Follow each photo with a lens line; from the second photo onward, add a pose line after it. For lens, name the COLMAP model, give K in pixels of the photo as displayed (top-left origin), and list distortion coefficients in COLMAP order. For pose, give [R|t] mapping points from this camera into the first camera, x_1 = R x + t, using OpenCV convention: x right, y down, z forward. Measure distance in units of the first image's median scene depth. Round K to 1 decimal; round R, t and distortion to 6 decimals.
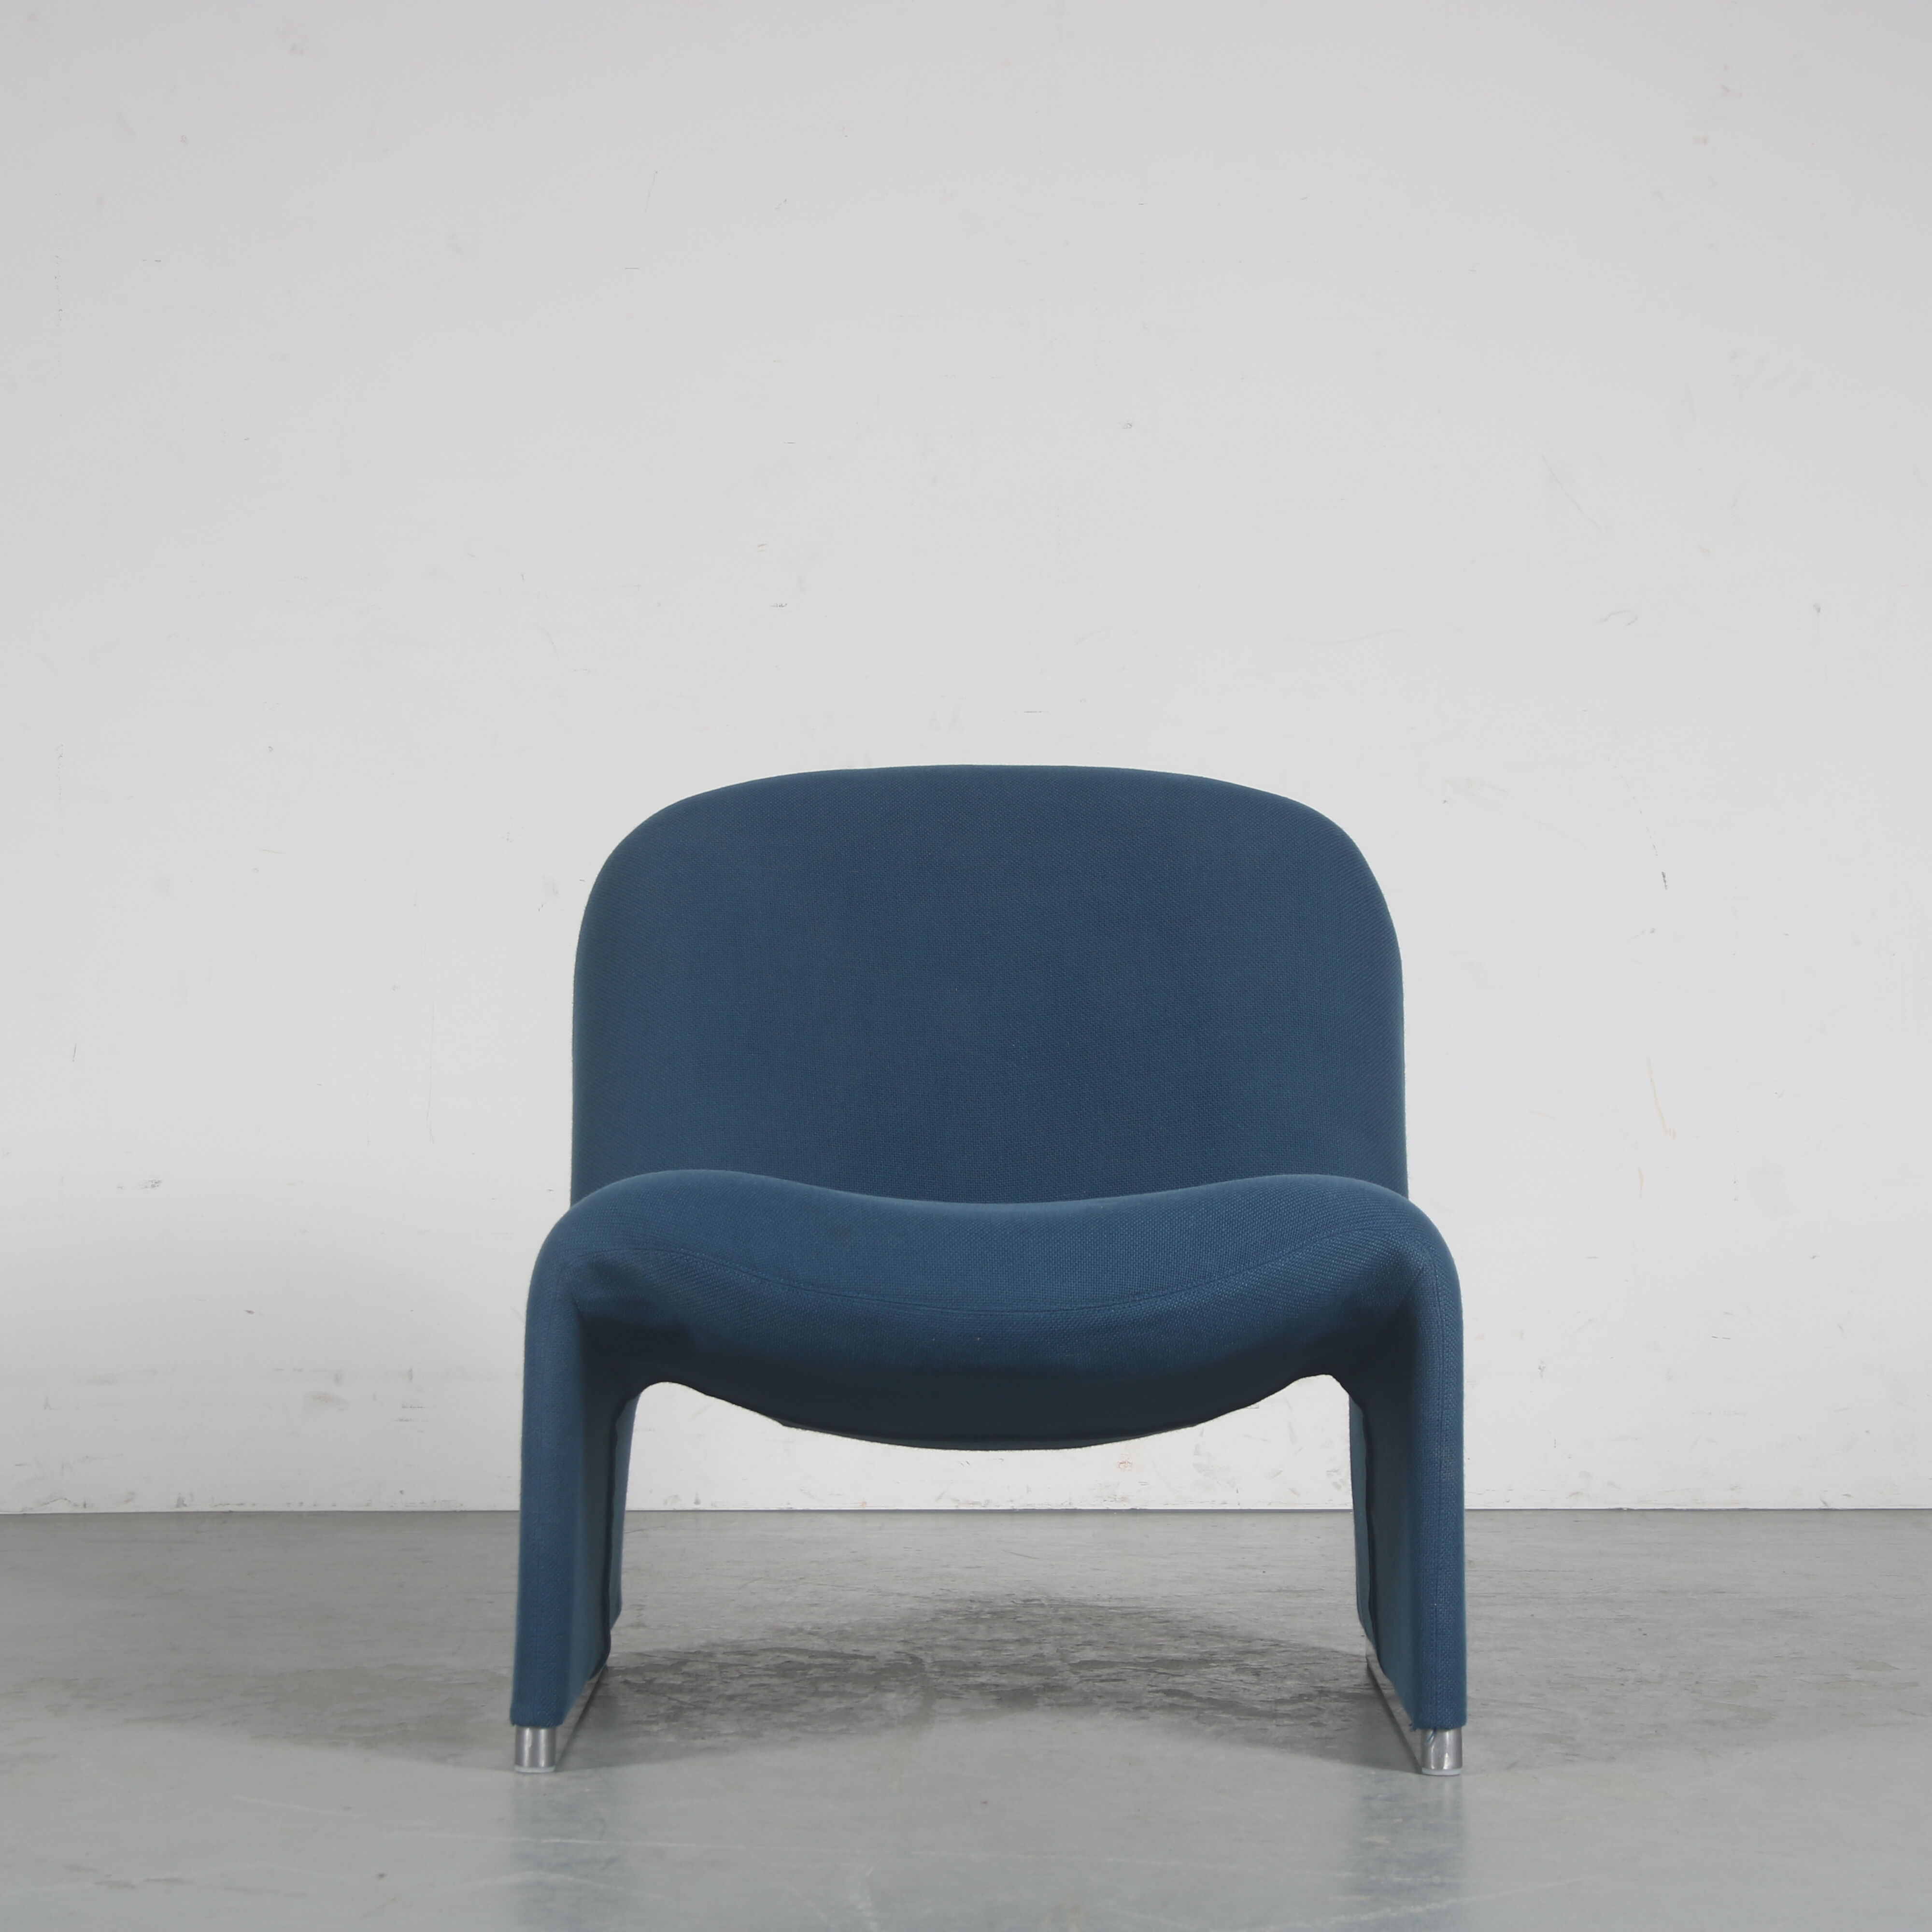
lens RADIAL K [[6204.8, 0, 970.8], [0, 6204.8, 955.7], [0, 0, 1]] dist [0.085252, 0.000000]
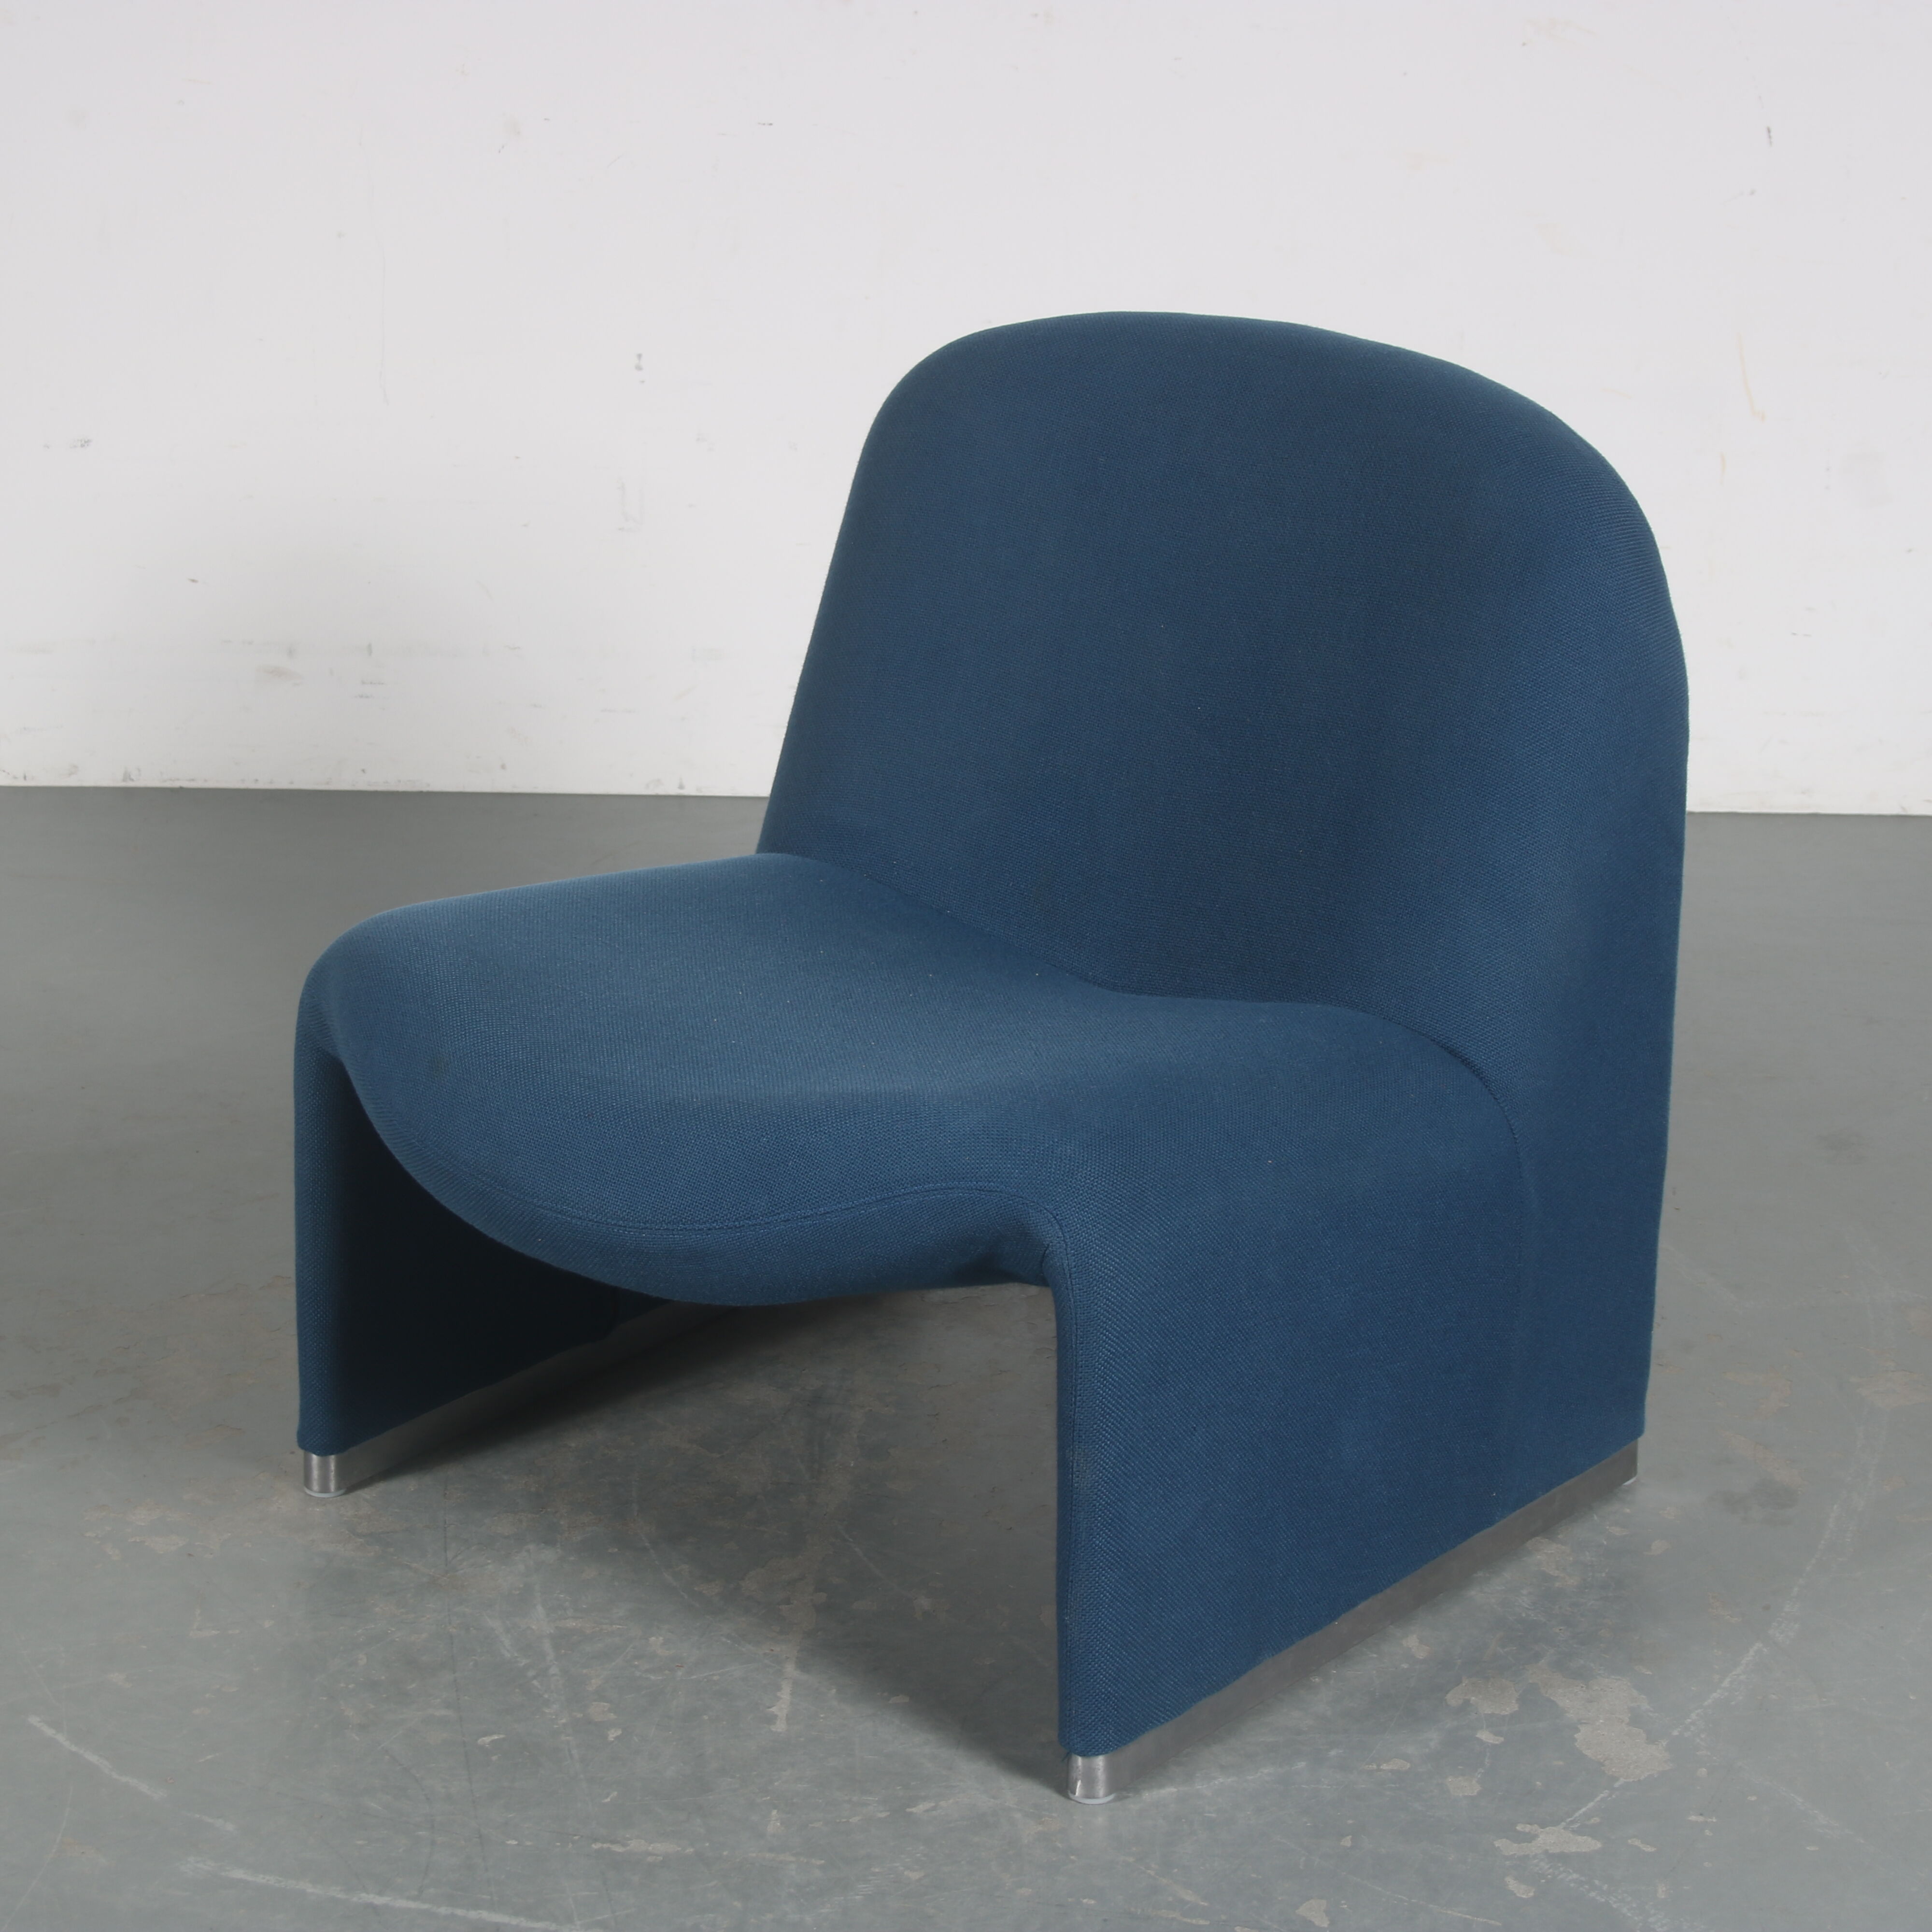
lens RADIAL K [[5536.8, 0, 965.0], [0, 5536.8, 966.1], [0, 0, 1]] dist [0.042003, 0.000000]
pose [[0.999154, 0.023356, -0.033847, 0.027028], [-0.010838, 0.943524, 0.331126, -0.161866], [0.039669, -0.330479, 0.942979, 0.213849]]
